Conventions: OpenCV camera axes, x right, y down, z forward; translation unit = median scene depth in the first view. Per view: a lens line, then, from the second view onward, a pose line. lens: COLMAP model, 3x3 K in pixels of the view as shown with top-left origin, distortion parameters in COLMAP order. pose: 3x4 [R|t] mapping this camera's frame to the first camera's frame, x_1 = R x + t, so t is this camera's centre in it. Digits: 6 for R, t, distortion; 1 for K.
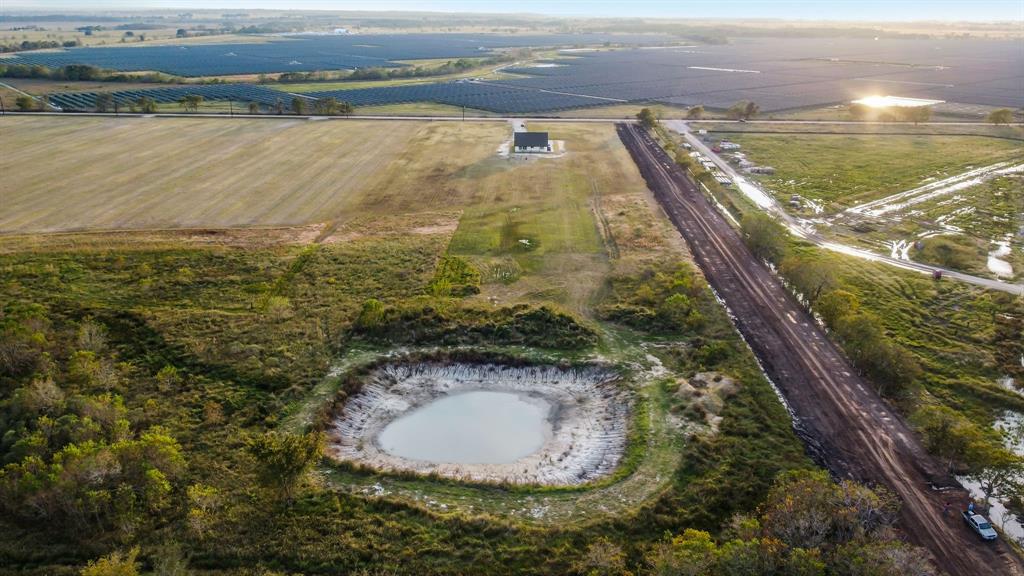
lens RADIAL K [[760.9, 0, 512.0], [0, 760.9, 288.0], [0, 0, 1]] dist [-0.000553, -0.005652]
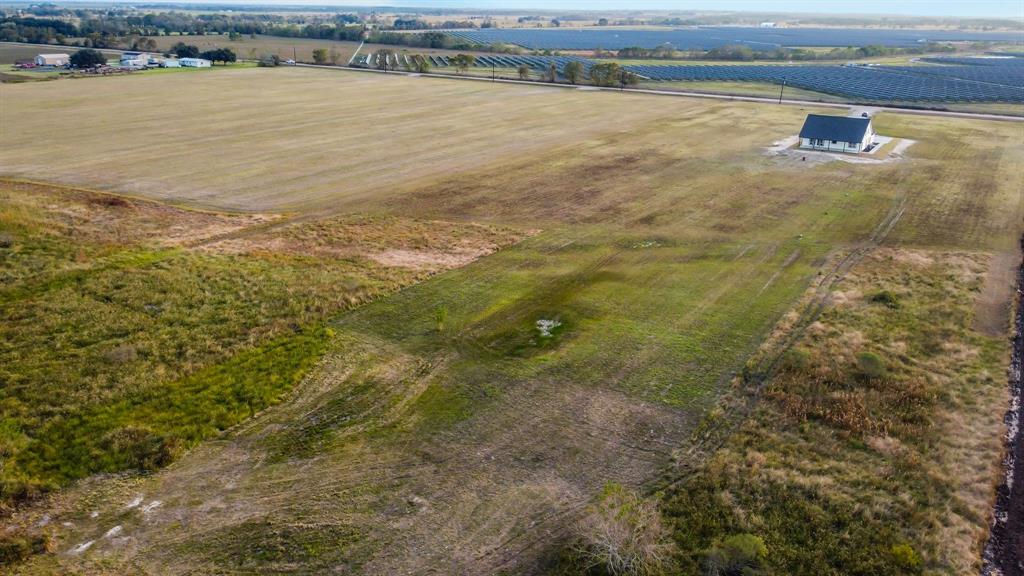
lens RADIAL K [[760.9, 0, 512.0], [0, 760.9, 288.0], [0, 0, 1]] dist [-0.000553, -0.005652]
pose [[0.851226, 0.185021, -0.491102, 0.122175], [-0.187220, 0.981278, 0.045186, -0.059732], [0.490268, 0.053481, 0.869929, 0.398481]]
